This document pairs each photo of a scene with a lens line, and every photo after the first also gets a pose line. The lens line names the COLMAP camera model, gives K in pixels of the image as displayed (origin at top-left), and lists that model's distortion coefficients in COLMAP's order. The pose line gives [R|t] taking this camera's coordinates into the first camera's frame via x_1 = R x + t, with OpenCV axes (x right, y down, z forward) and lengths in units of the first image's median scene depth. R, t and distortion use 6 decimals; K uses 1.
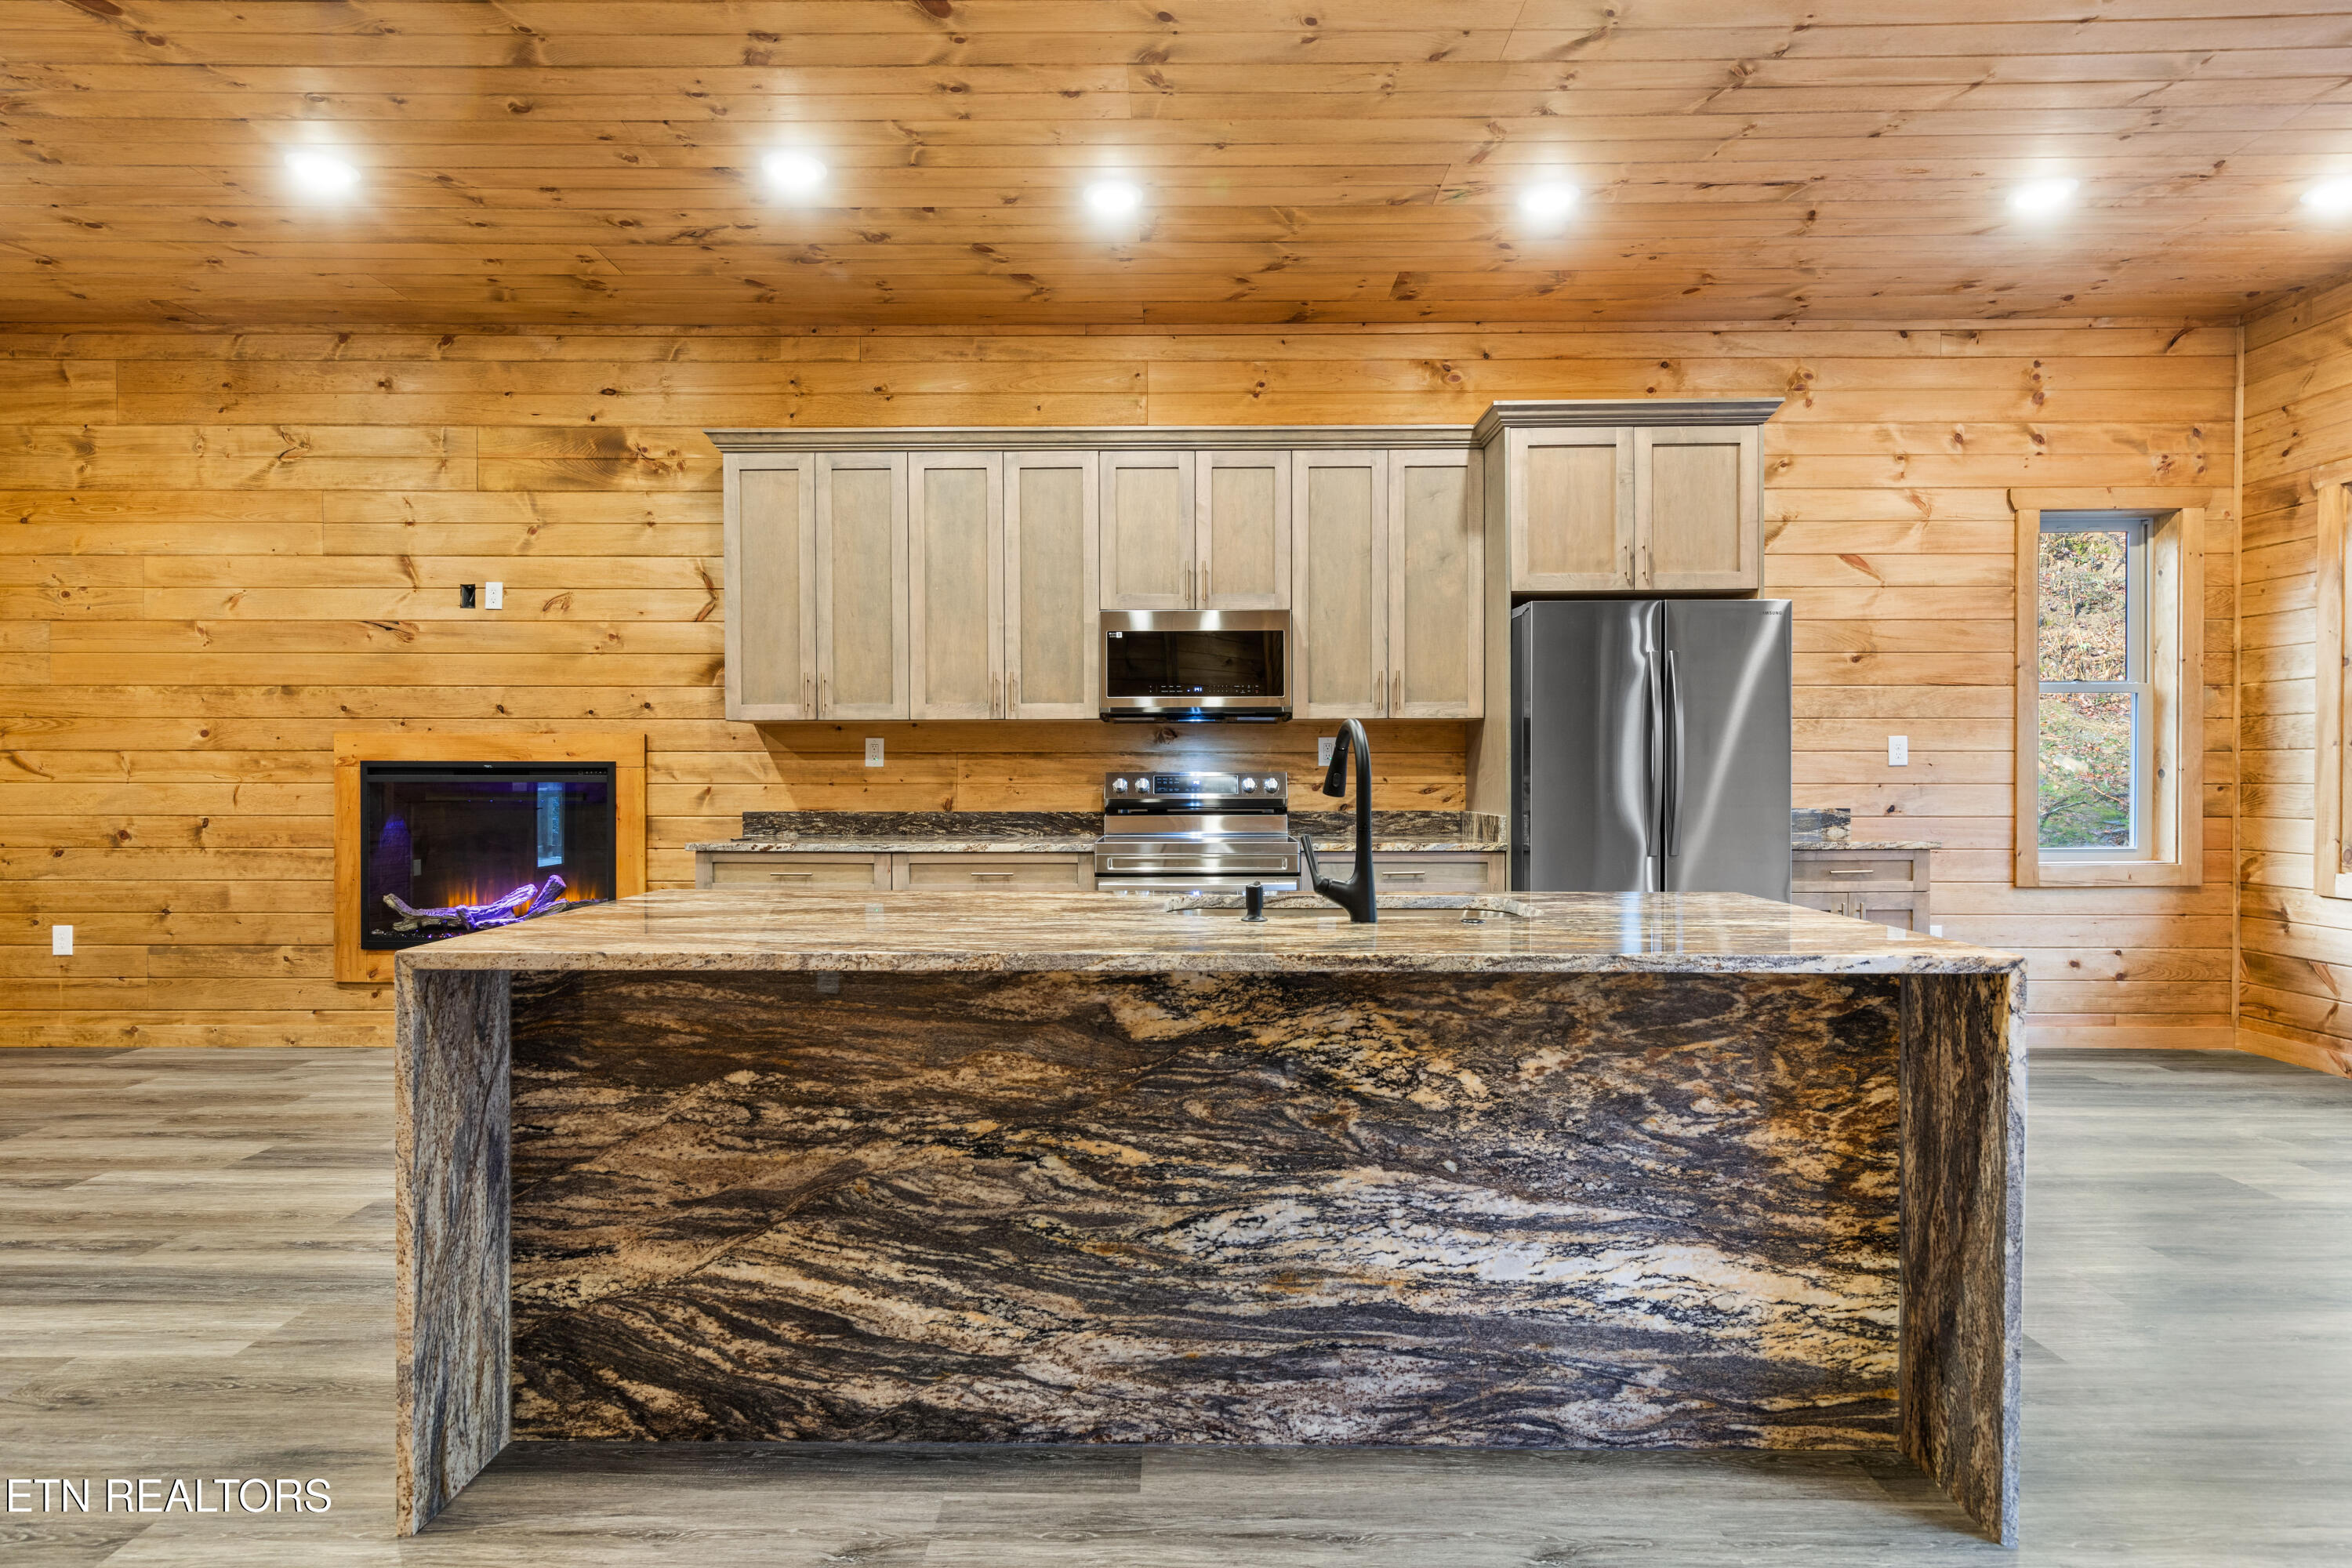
lens RADIAL K [[1222.3, 0, 1171.6], [0, 1222.3, 787.1], [0, 0, 1]] dist [0.009027, -0.000646]
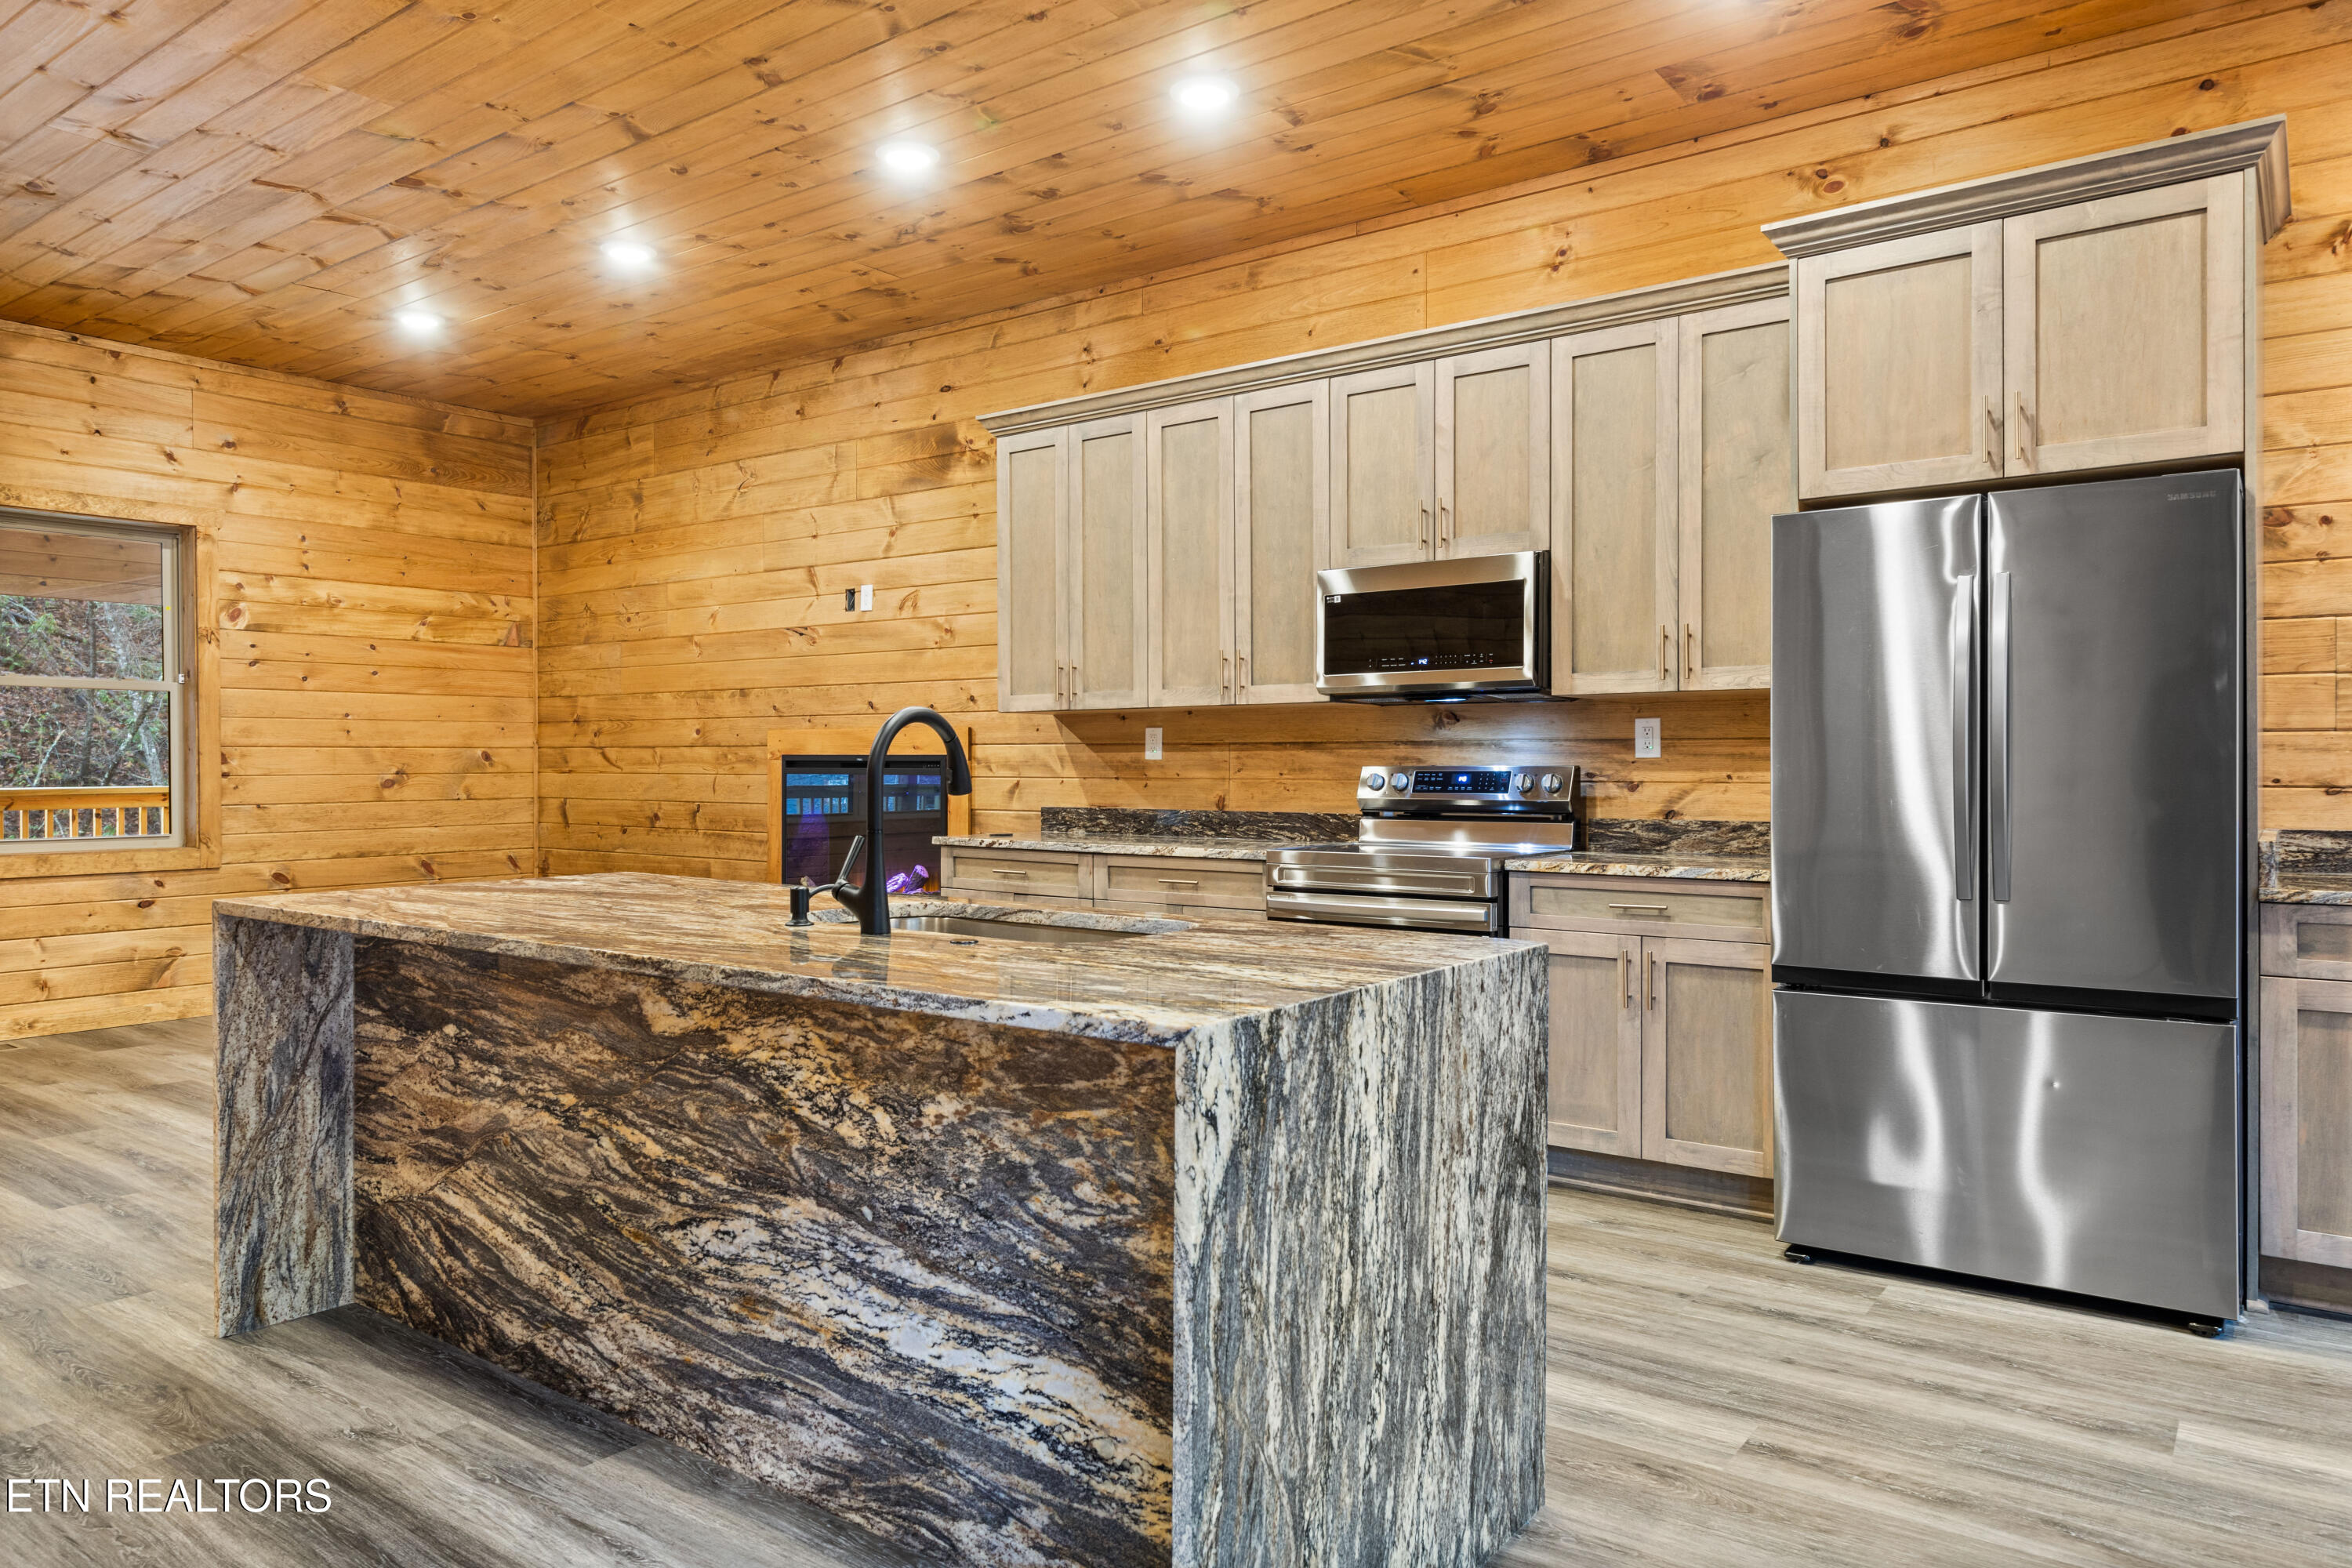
lens RADIAL K [[1527.8, 0, 1171.9], [0, 1527.8, 777.6], [0, 0, 1]] dist [0.008619, 0.000572]
pose [[0.804579, 0.006055, -0.593815, 0.470751], [-0.008113, 0.999967, -0.000797, -0.002612], [0.593790, 0.005459, 0.804601, 0.106431]]
